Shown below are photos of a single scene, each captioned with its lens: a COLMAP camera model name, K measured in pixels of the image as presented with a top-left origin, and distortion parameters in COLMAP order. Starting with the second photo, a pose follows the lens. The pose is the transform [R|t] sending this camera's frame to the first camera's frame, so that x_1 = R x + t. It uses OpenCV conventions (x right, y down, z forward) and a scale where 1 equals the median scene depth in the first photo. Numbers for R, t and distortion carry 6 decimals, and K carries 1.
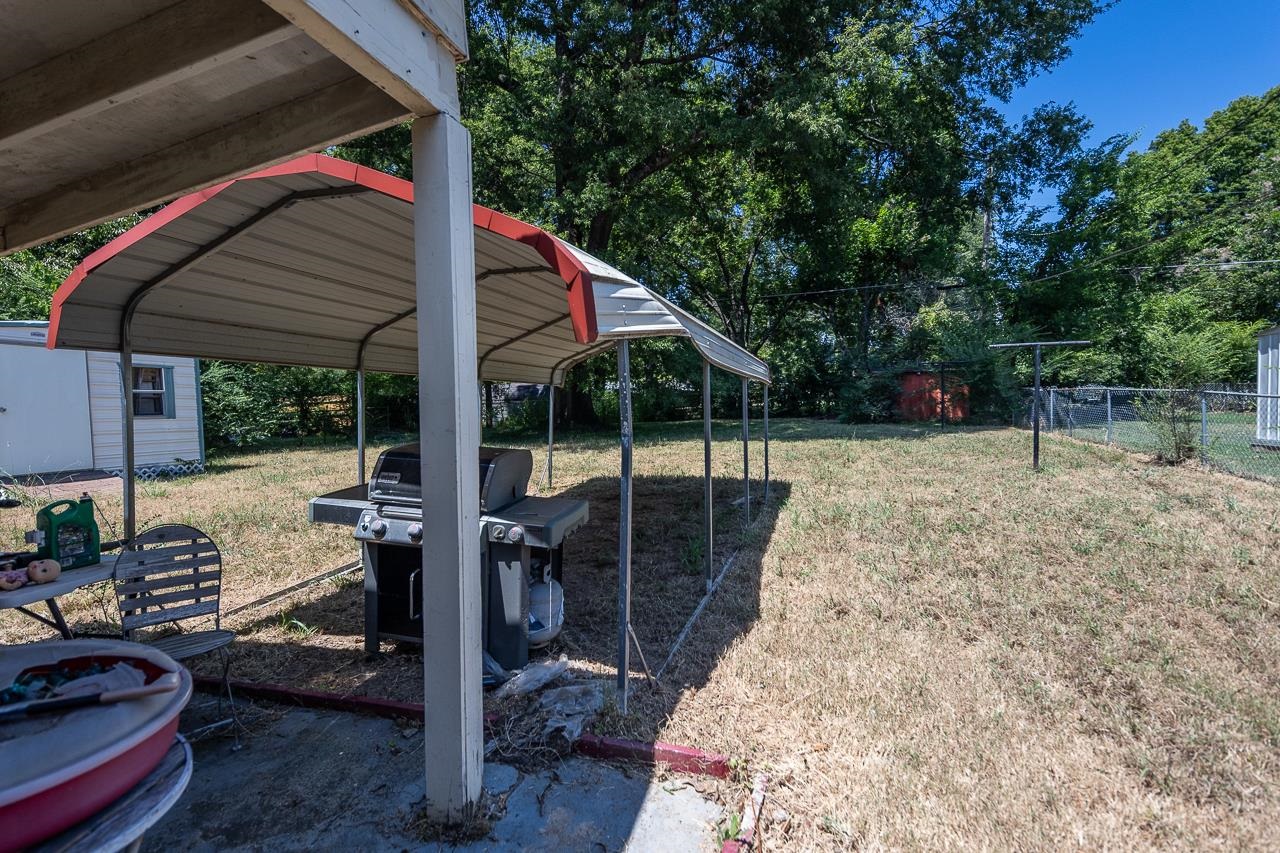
lens RADIAL K [[607.3, 0, 638.5], [0, 607.3, 427.8], [0, 0, 1]] dist [0.060970, -0.025556]
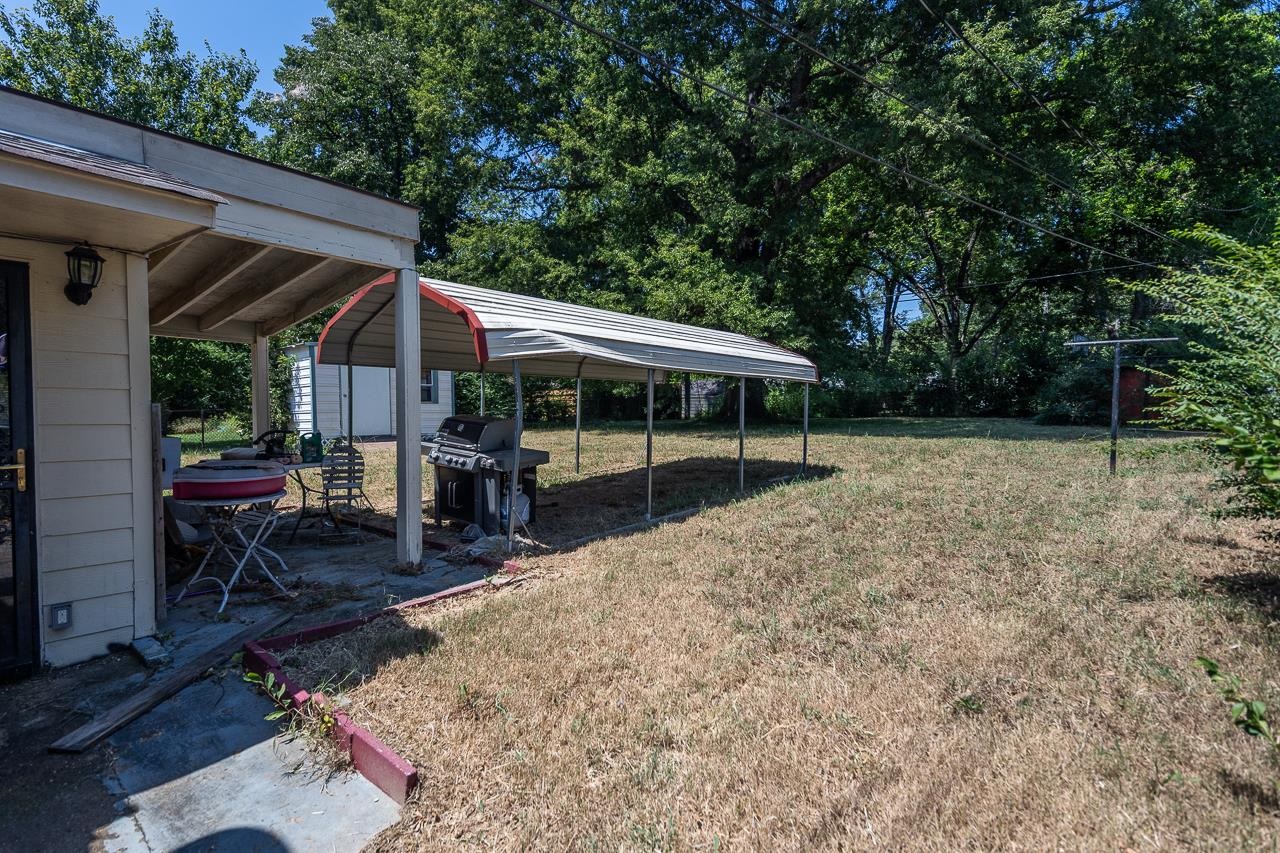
lens RADIAL K [[606.8, 0, 637.7], [0, 606.8, 429.9], [0, 0, 1]] dist [0.060223, -0.025604]
pose [[0.919910, 0.035147, -0.390551, 0.365596], [-0.031236, 0.999378, 0.016364, 0.011569], [0.390884, -0.002855, 0.920436, -0.205609]]
